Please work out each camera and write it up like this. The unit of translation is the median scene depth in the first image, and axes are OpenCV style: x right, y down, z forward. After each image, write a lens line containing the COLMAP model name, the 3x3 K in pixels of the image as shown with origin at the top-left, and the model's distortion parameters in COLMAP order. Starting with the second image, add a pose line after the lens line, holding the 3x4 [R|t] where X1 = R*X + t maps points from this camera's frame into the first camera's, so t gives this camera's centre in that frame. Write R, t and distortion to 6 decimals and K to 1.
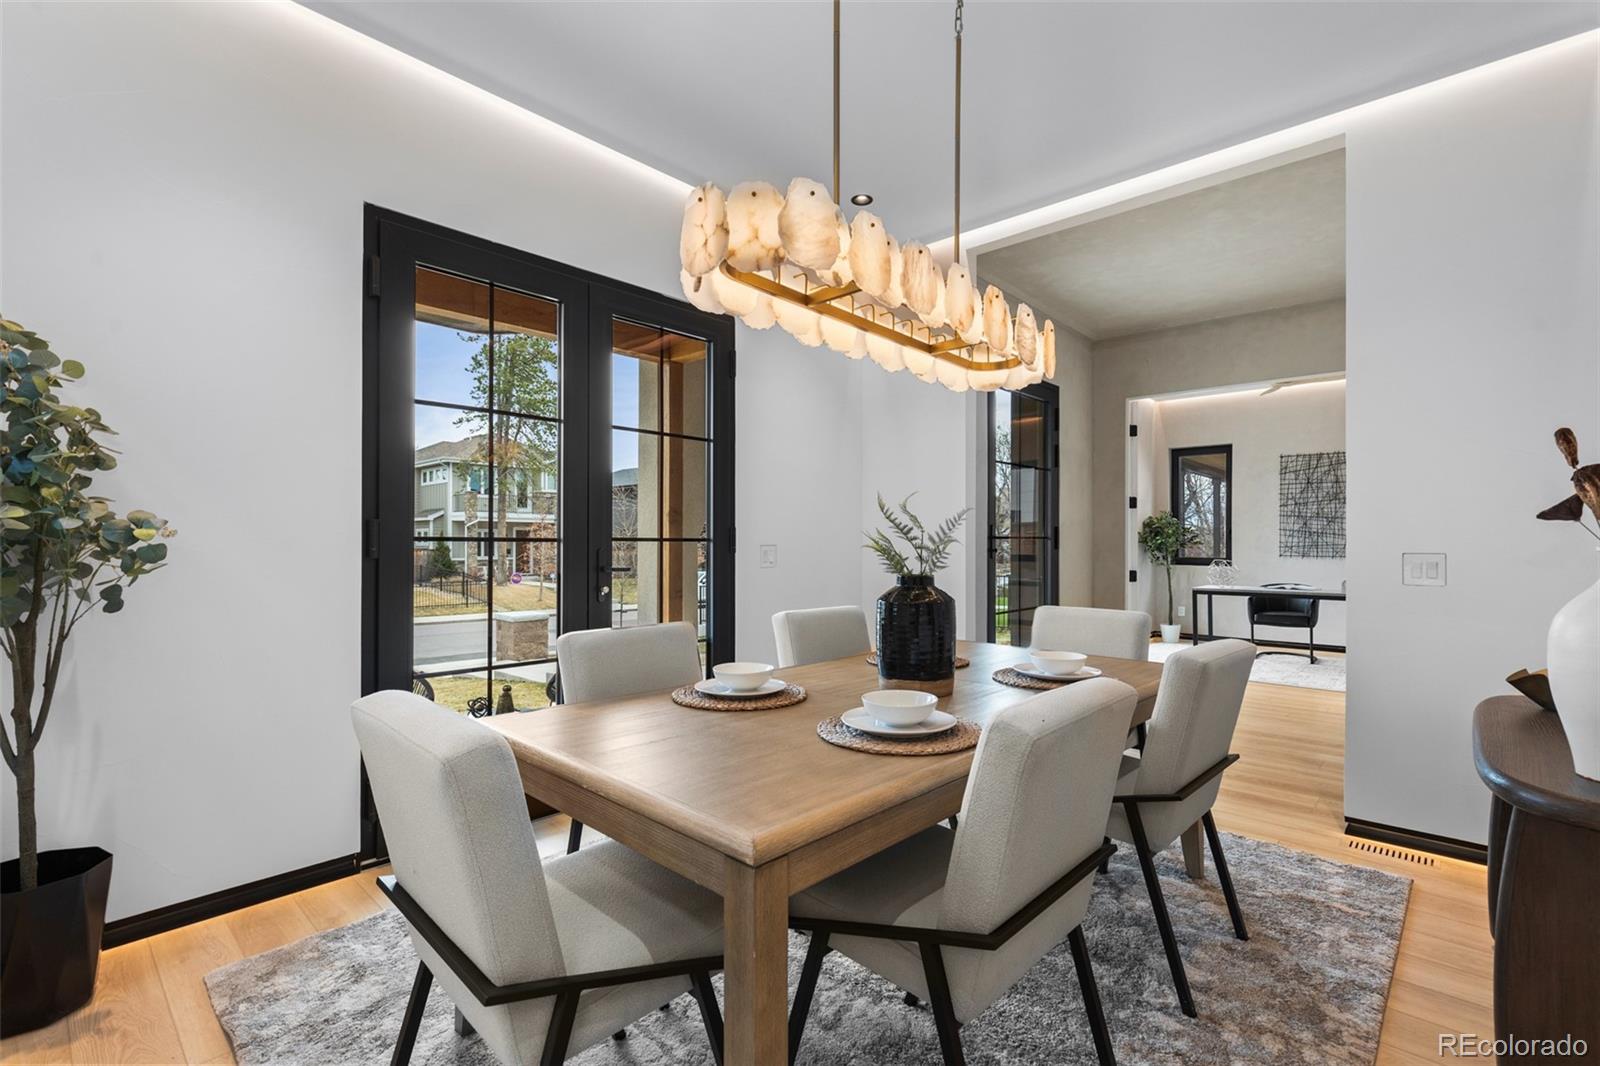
lens RADIAL K [[713.7, 0, 800.3], [0, 713.7, 531.4], [0, 0, 1]] dist [0.001044, -0.000017]
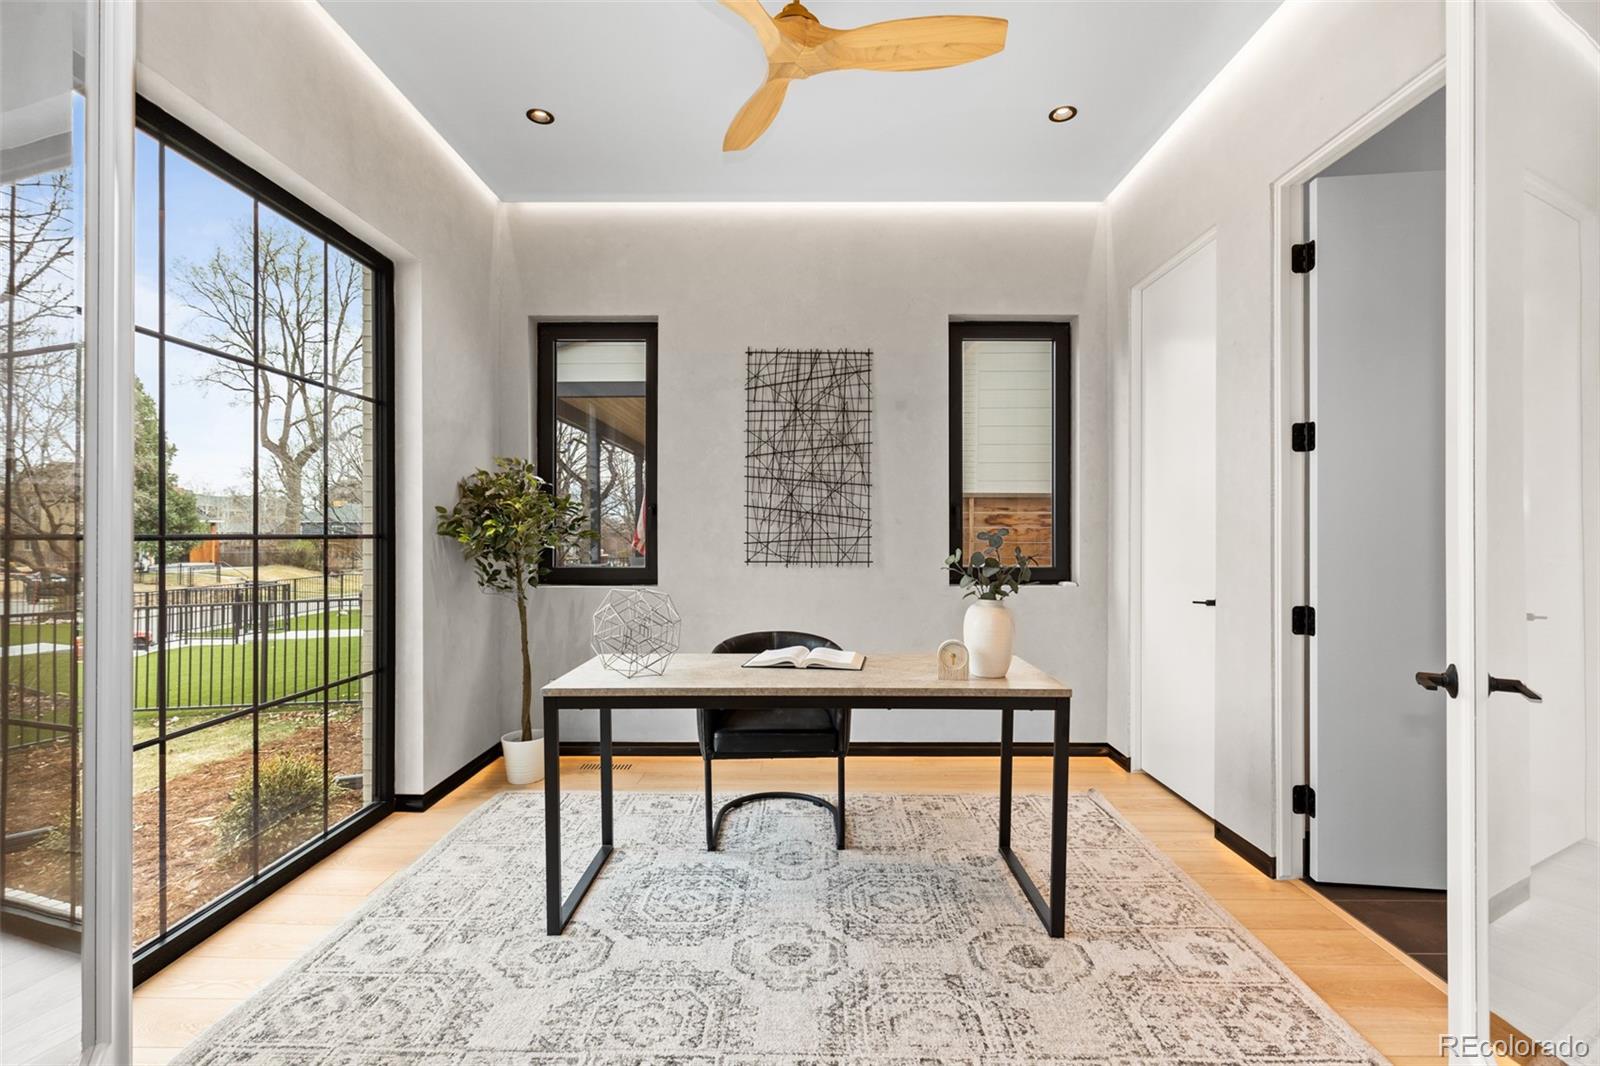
lens RADIAL K [[713.7, 0, 800.3], [0, 713.7, 531.4], [0, 0, 1]] dist [0.001044, -0.000017]
pose [[0.732461, -0.005118, 0.680790, 0.375228], [-0.007876, 0.999841, 0.015990, 0.006057], [-0.680764, -0.017075, 0.732304, 0.627271]]
